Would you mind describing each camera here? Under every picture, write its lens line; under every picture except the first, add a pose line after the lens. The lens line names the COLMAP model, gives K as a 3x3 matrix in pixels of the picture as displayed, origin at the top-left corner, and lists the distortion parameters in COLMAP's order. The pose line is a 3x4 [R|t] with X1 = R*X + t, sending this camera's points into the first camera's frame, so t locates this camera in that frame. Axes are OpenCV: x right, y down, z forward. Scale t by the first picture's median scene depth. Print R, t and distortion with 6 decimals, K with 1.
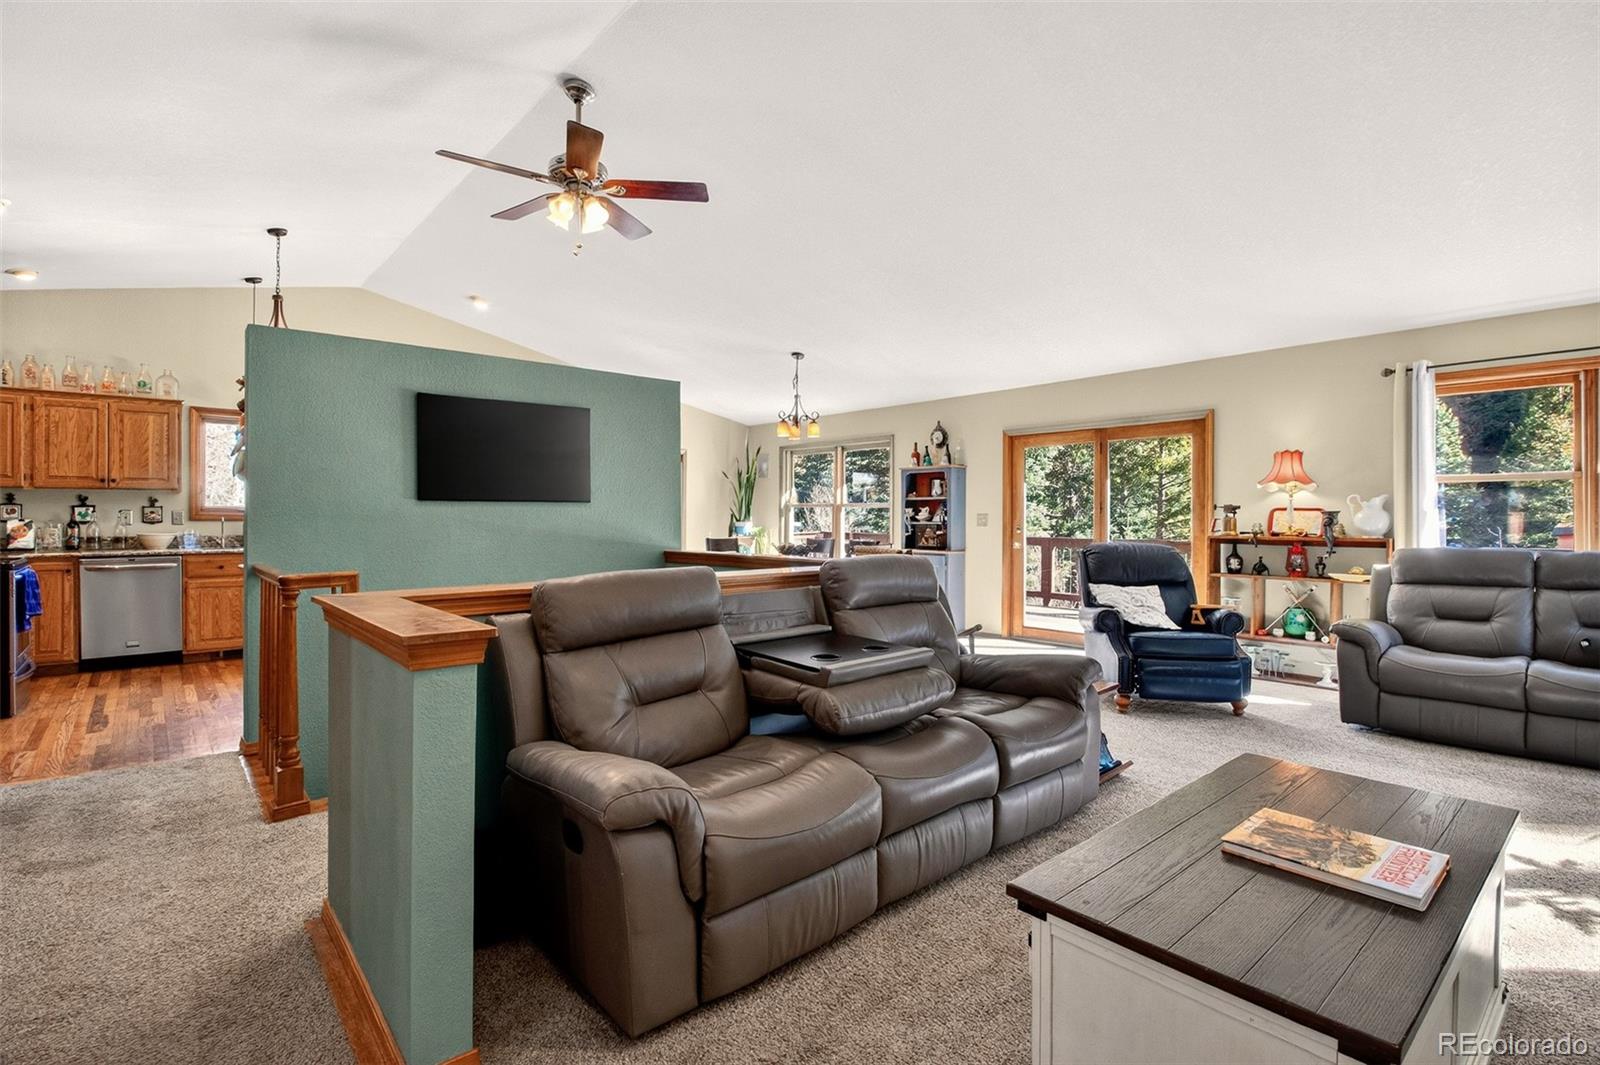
lens RADIAL K [[751.2, 0, 804.6], [0, 751.2, 521.6], [0, 0, 1]] dist [-0.027262, -0.002906]
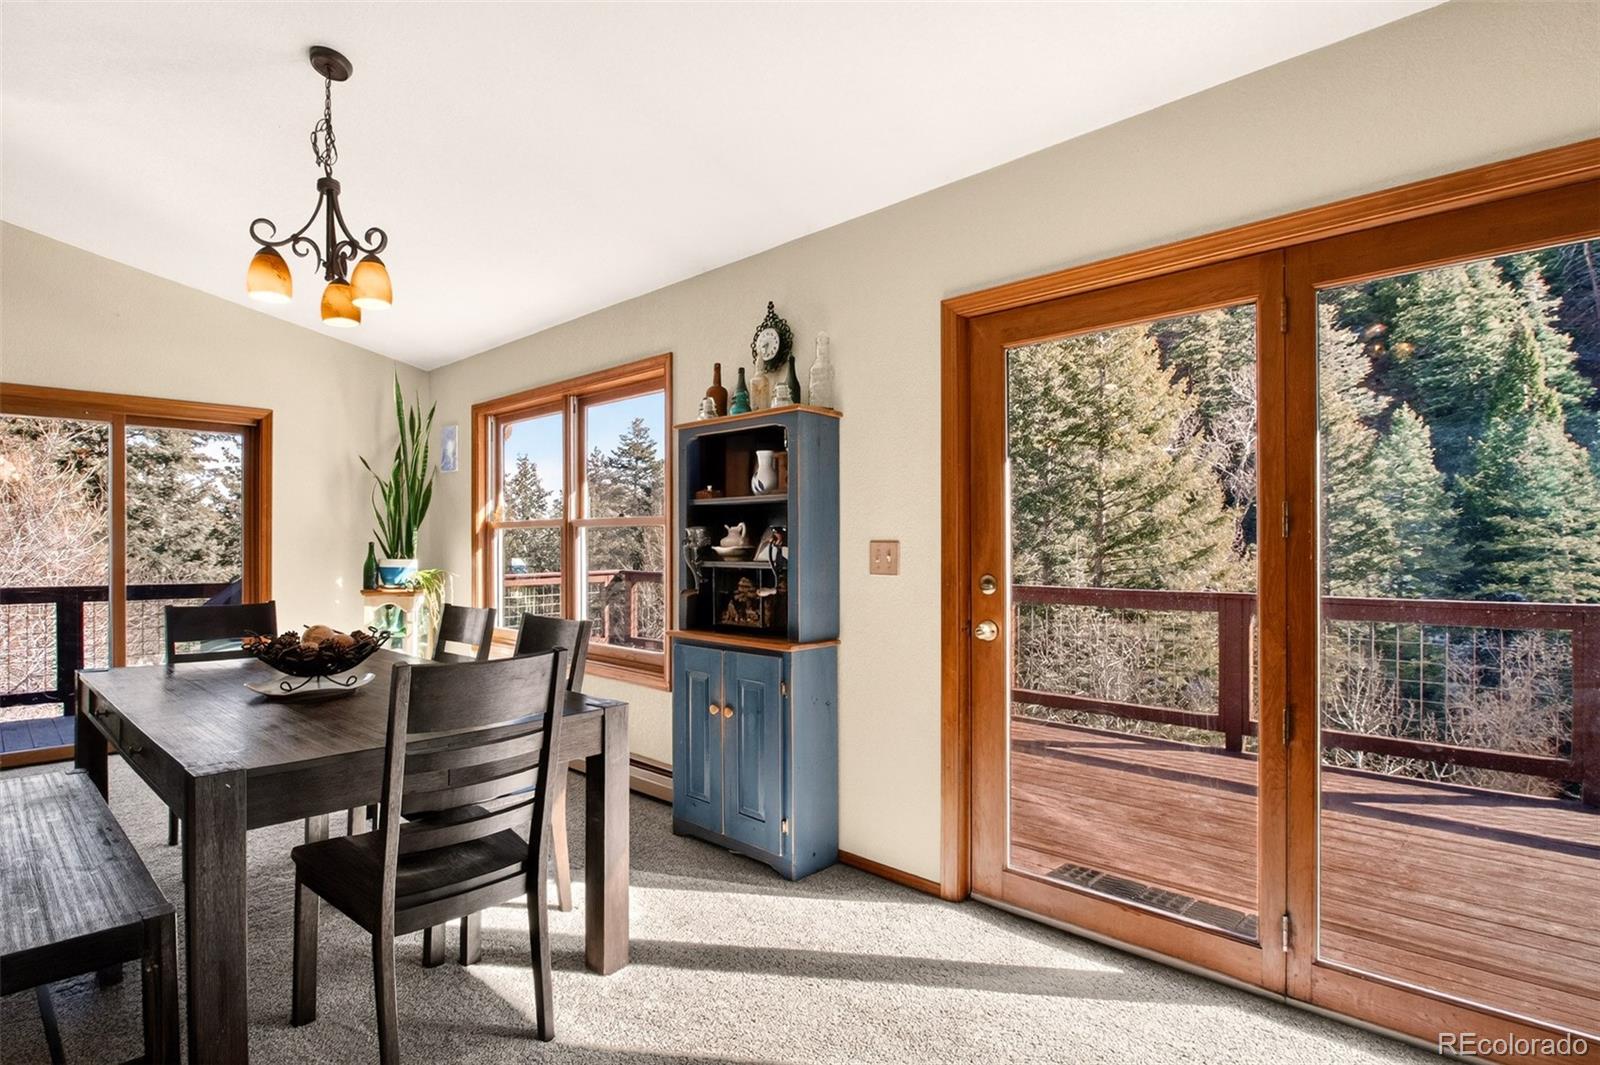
lens RADIAL K [[819.2, 0, 742.1], [0, 819.2, 539.1], [0, 0, 1]] dist [-0.033547, -0.000437]
pose [[0.997369, -0.001923, 0.072472, 0.133564], [0.002959, 0.999895, -0.014185, -0.005203], [-0.072437, 0.014362, 0.997270, 0.582679]]
